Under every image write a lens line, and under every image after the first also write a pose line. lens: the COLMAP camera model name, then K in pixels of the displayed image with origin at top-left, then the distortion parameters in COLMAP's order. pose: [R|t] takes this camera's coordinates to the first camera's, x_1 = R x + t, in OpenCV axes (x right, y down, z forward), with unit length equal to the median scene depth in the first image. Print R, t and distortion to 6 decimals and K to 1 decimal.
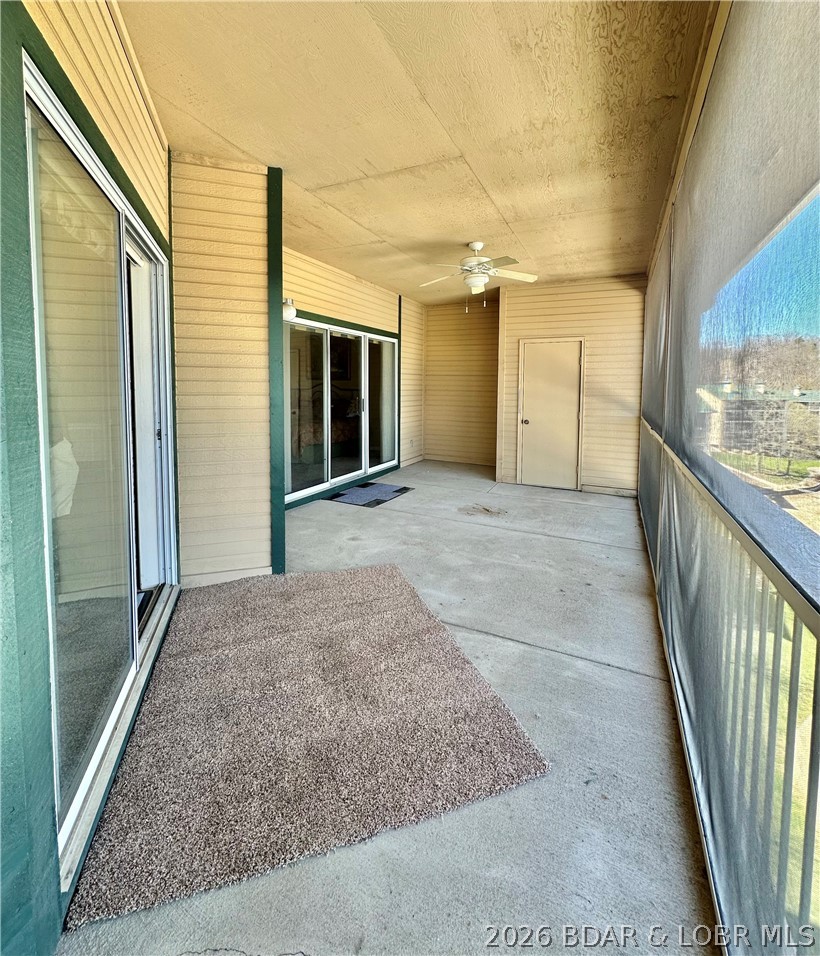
lens RADIAL K [[431.9, 0, 410.8], [0, 431.9, 407.5], [0, 0, 1]] dist [-0.003620, -0.000219]
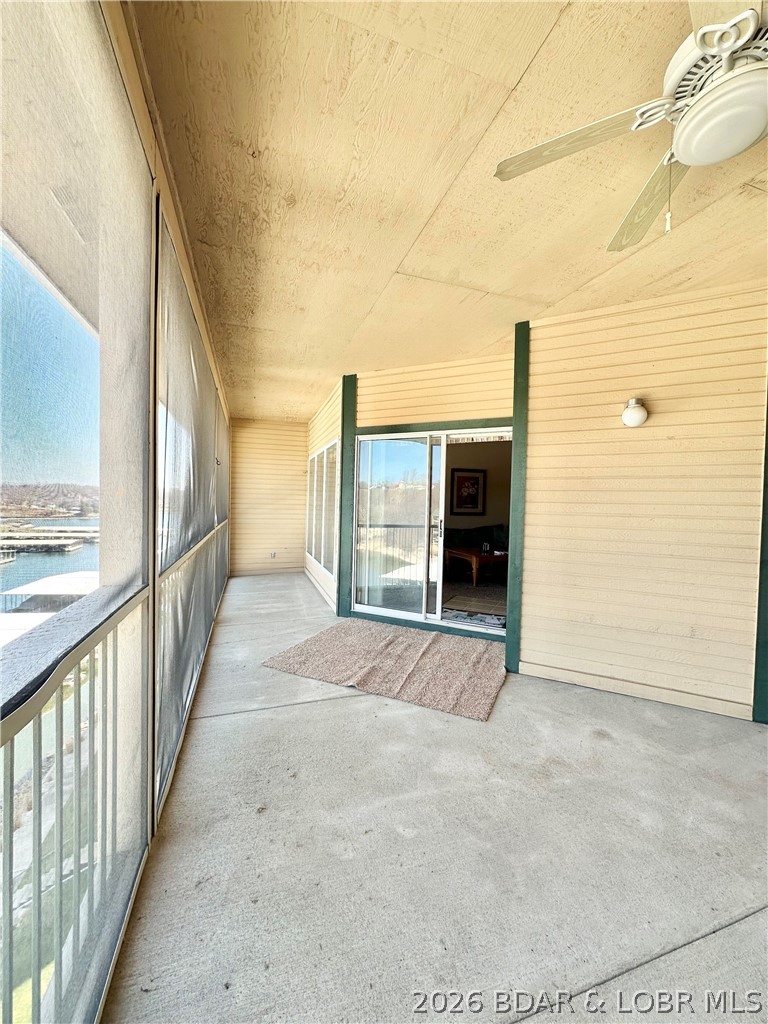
lens RADIAL K [[408.9, 0, 380.1], [0, 408.9, 512.8], [0, 0, 1]] dist [-0.004127, 0.001237]
pose [[-0.725771, -0.006529, -0.687905, 0.893014], [-0.066941, 0.995880, 0.061173, -0.086941], [0.684671, 0.090447, -0.723218, 1.927383]]
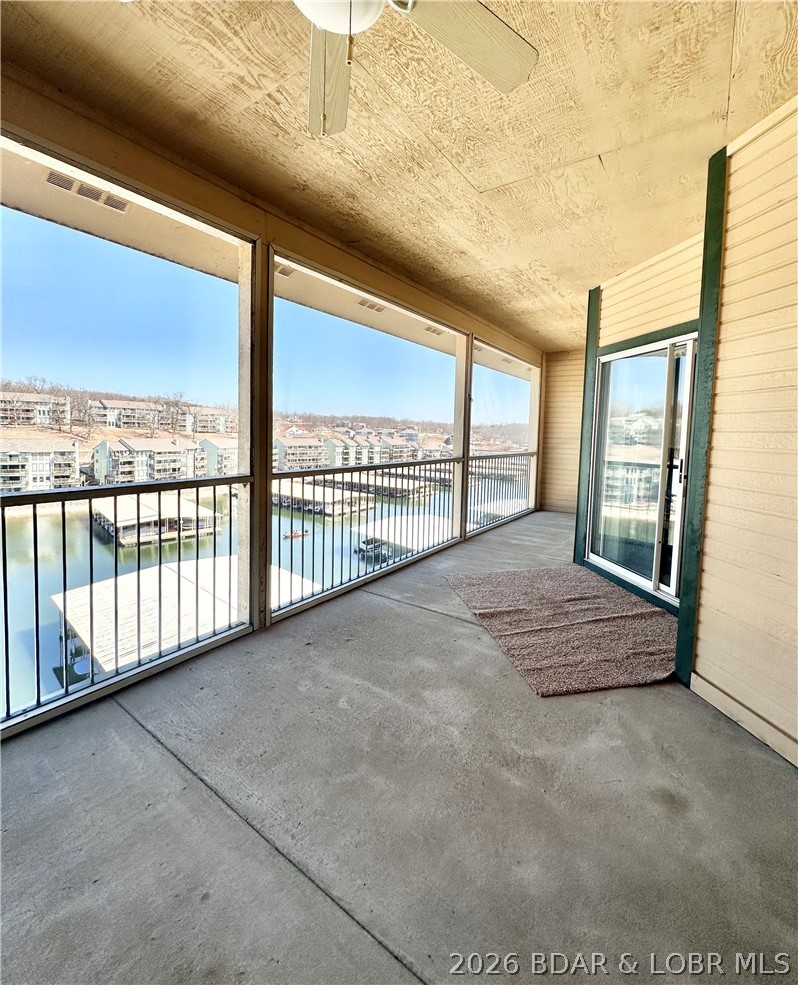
lens RADIAL K [[424.1, 0, 402.4], [0, 424.1, 454.4], [0, 0, 1]] dist [-0.000418, -0.000097]
pose [[-0.983718, -0.042723, 0.174567, 0.105842], [-0.023026, 0.993290, 0.113337, -0.110804], [-0.178238, 0.107472, -0.978101, 2.283574]]
